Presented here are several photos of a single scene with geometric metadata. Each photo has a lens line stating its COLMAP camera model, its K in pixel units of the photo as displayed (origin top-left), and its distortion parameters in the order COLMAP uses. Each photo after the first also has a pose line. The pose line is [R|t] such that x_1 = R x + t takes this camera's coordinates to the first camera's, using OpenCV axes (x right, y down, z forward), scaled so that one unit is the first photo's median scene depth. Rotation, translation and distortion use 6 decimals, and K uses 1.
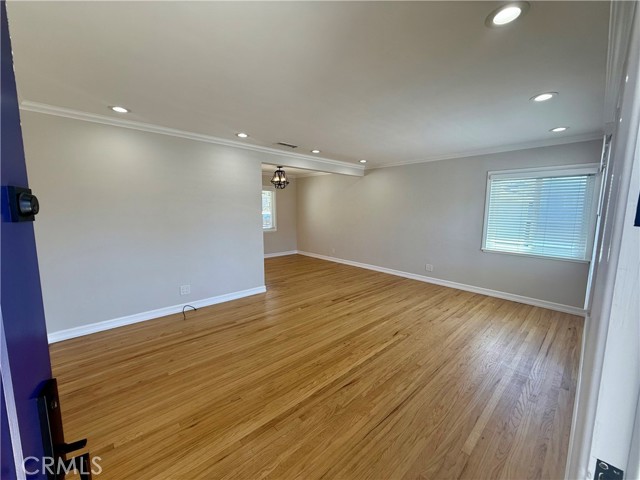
lens RADIAL K [[255.7, 0, 320.0], [0, 255.7, 239.7], [0, 0, 1]] dist [0.000208, -0.000236]
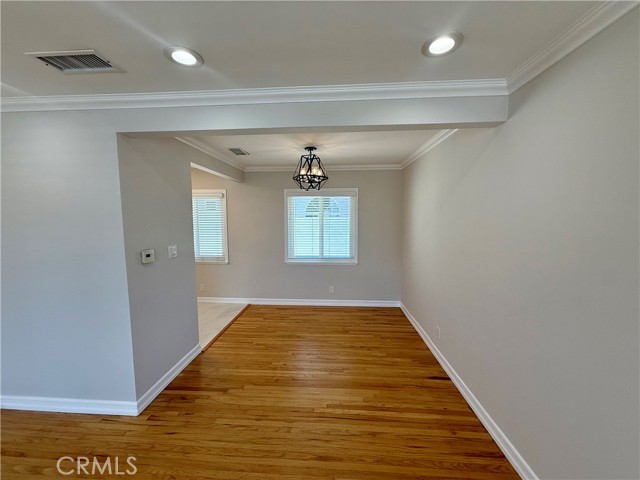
lens RADIAL K [[255.7, 0, 319.7], [0, 255.7, 239.0], [0, 0, 1]] dist [0.000208, -0.000236]
pose [[0.691373, 0.051703, -0.720645, 0.238737], [-0.077737, 0.996969, -0.003051, -0.100448], [0.718303, 0.058130, 0.693297, 0.656221]]
